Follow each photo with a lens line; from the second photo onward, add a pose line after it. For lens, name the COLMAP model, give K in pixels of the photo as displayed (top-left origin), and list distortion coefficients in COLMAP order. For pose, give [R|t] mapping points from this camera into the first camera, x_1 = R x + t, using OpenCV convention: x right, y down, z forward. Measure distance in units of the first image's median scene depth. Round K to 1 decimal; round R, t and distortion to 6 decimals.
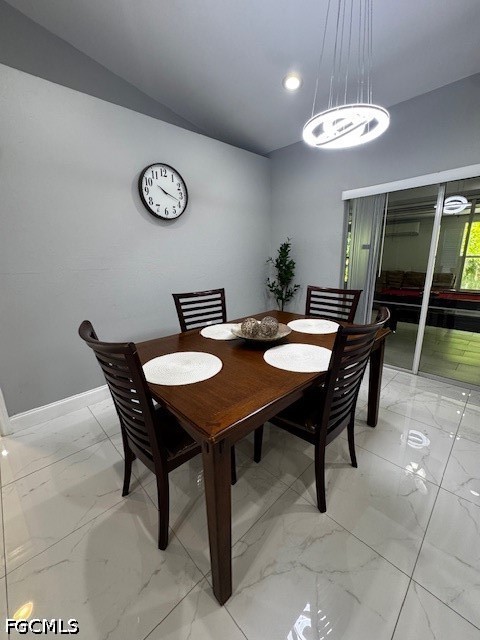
lens RADIAL K [[256.9, 0, 243.2], [0, 256.9, 319.3], [0, 0, 1]] dist [-0.008815, -0.000189]
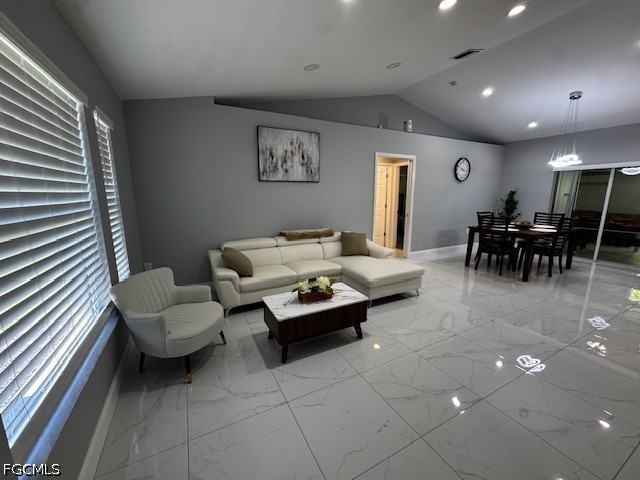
lens RADIAL K [[256.9, 0, 319.4], [0, 256.9, 241.4], [0, 0, 1]] dist [-0.008815, -0.000189]
pose [[0.955722, 0.074006, -0.284814, -0.775354], [-0.088595, 0.995317, -0.038667, 0.327441], [0.280619, 0.062188, 0.957803, -1.425393]]
